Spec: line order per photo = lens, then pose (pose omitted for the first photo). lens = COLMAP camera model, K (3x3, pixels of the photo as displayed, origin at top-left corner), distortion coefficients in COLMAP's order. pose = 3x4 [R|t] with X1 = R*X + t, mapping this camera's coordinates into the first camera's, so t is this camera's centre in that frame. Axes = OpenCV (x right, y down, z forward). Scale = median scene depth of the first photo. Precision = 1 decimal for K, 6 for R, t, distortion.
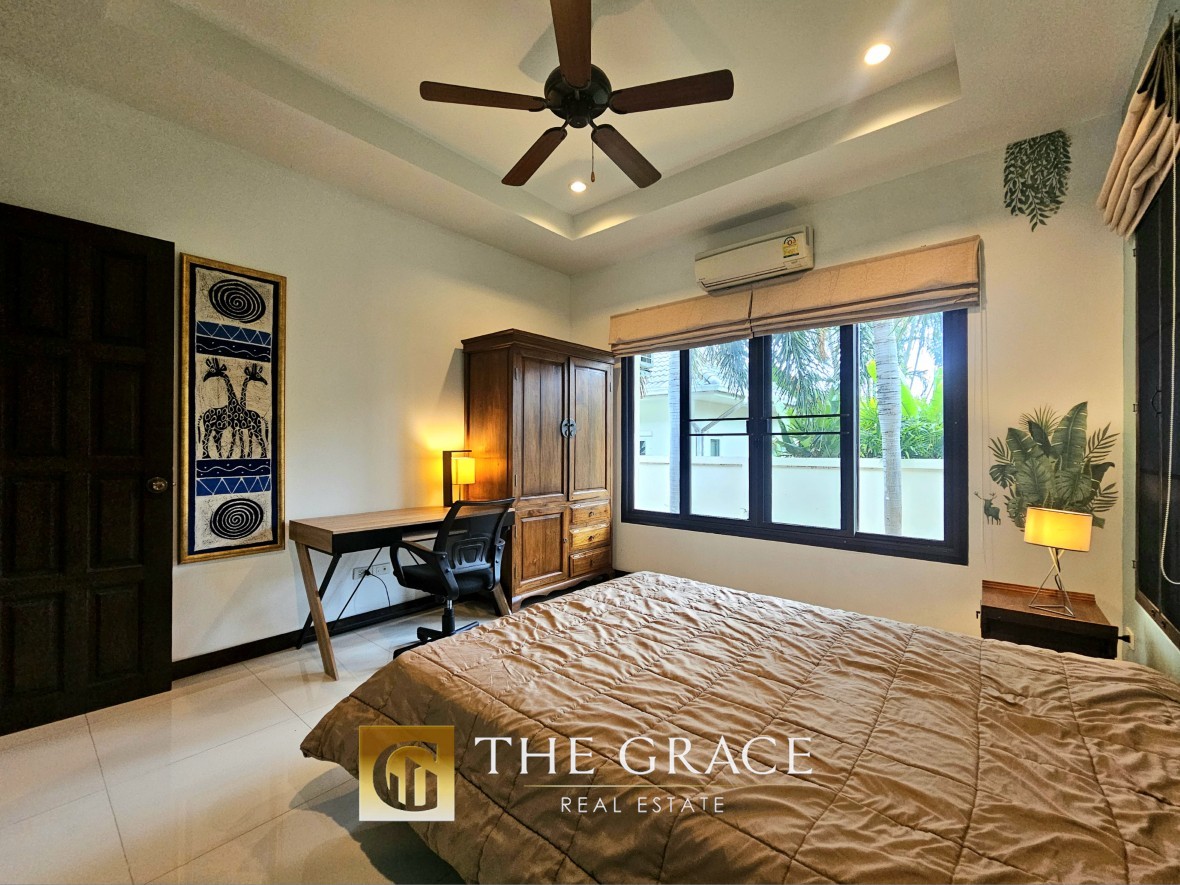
lens RADIAL K [[487.6, 0, 591.2], [0, 487.6, 444.2], [0, 0, 1]] dist [-0.001417, -0.001437]
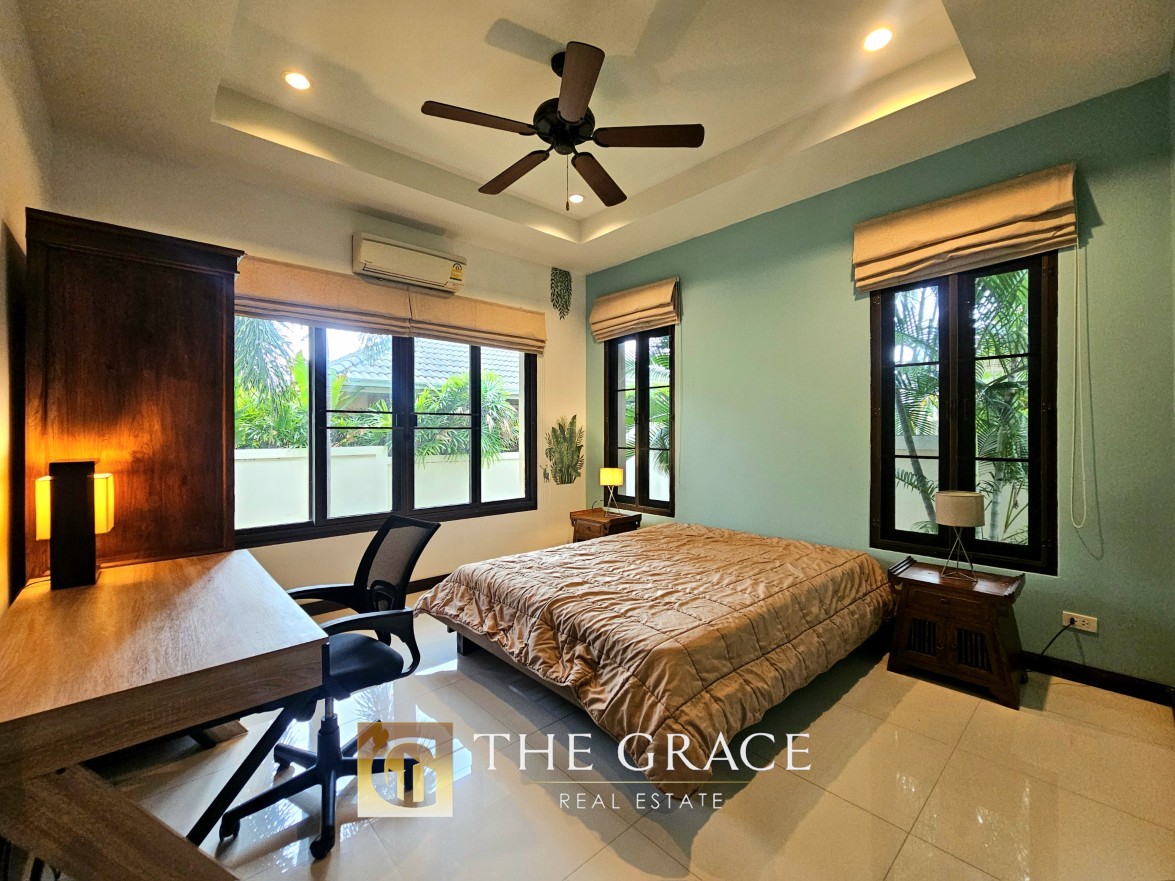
lens RADIAL K [[485.5, 0, 588.4], [0, 485.5, 431.3], [0, 0, 1]] dist [-0.001417, -0.001437]
pose [[0.141248, -0.000146, 0.989974, -1.554979], [0.002343, 0.999997, -0.000187, -0.030364], [-0.989971, 0.002345, 0.141248, 1.107527]]
